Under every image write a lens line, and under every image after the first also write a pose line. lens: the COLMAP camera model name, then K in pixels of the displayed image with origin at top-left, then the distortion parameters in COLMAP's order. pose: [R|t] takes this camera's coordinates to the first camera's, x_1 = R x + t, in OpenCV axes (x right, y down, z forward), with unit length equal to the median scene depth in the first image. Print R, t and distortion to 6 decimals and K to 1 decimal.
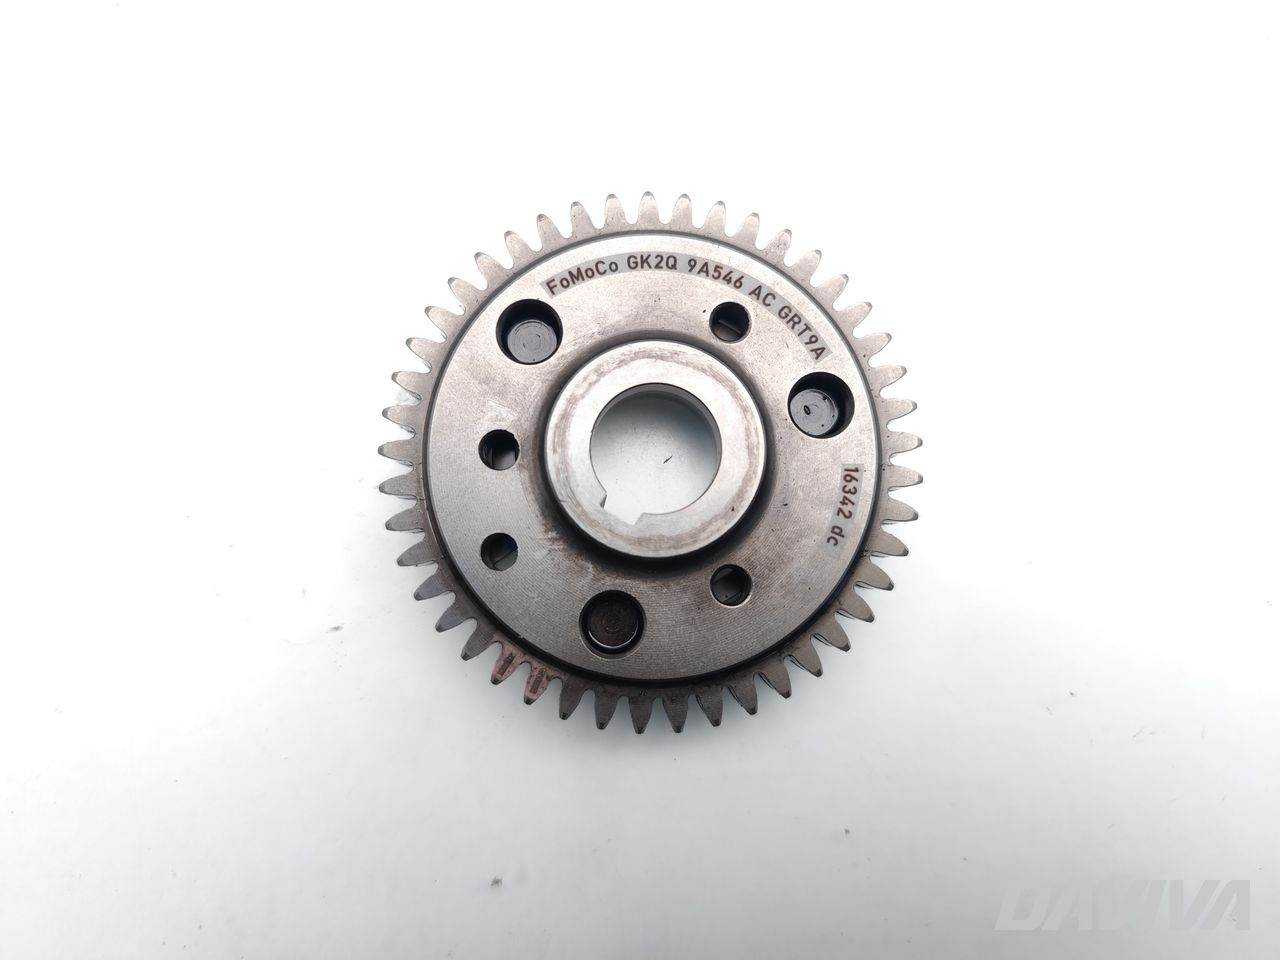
lens RADIAL K [[975.8, 0, 640.0], [0, 975.8, 480.0], [0, 0, 1]] dist [0.000899, -0.000913]
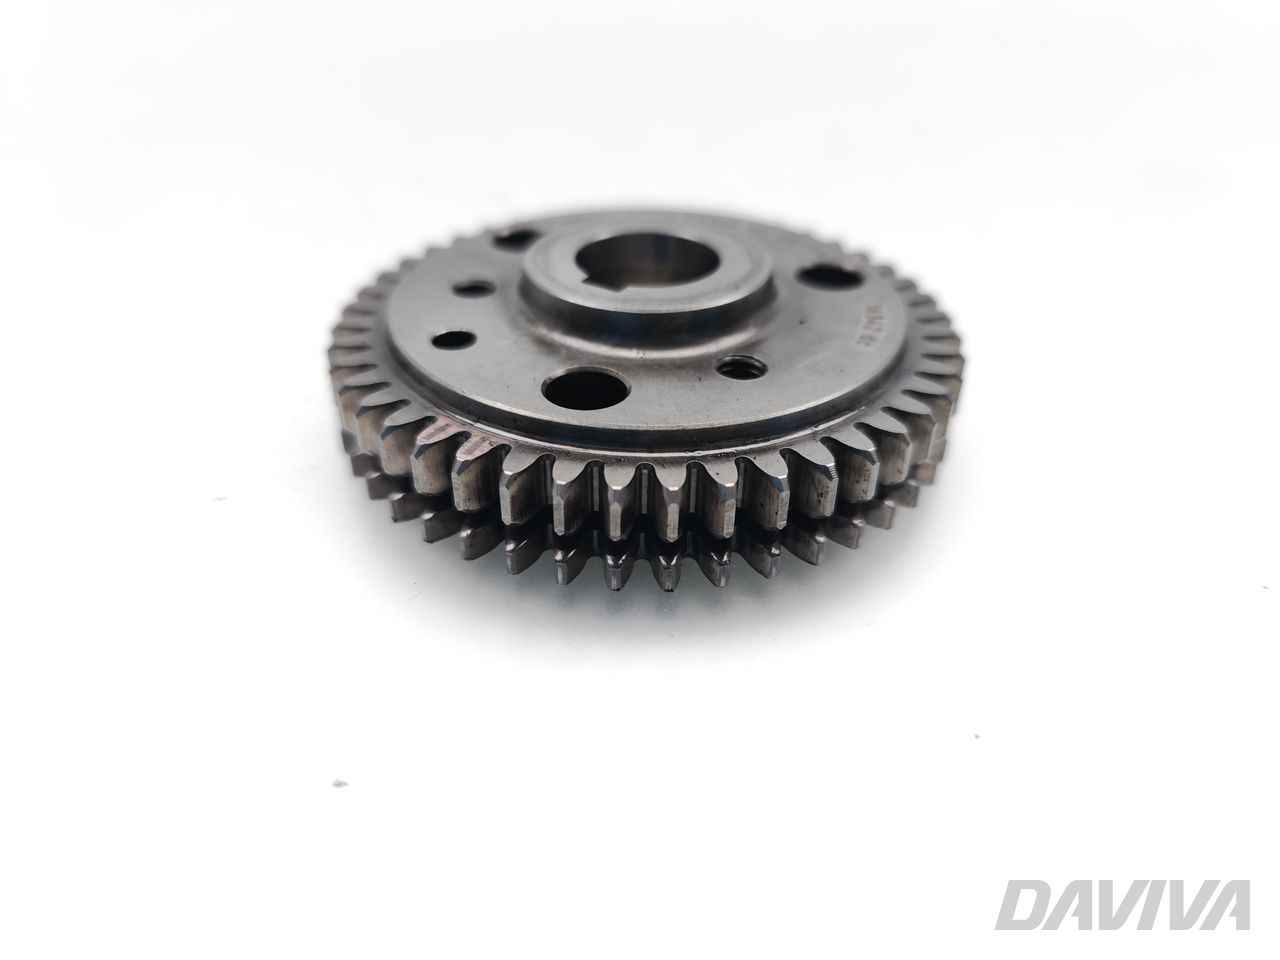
lens RADIAL K [[975.8, 0, 640.0], [0, 975.8, 480.0], [0, 0, 1]] dist [0.000899, -0.000913]
pose [[0.999375, 0.002786, -0.035236, 0.040244], [-0.029148, 0.628855, -0.776976, 0.771622], [0.019994, 0.777517, 0.628543, 0.574368]]
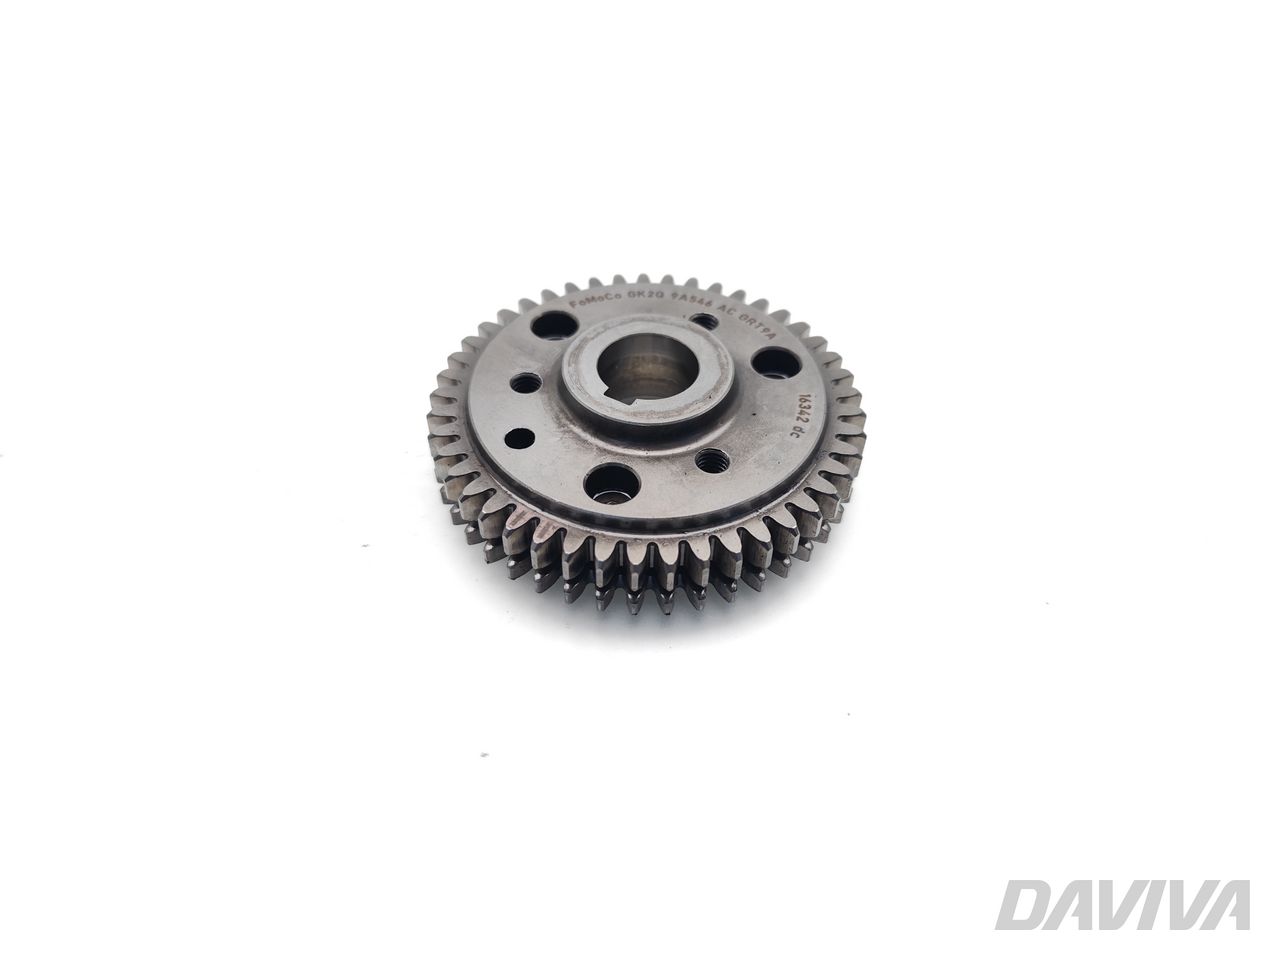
lens RADIAL K [[975.8, 0, 640.0], [0, 975.8, 480.0], [0, 0, 1]] dist [0.000899, -0.000913]
pose [[0.999837, -0.009932, -0.015093, 0.022901], [-0.001919, 0.772239, -0.635329, 0.875517], [0.017965, 0.635255, 0.772094, 0.097662]]
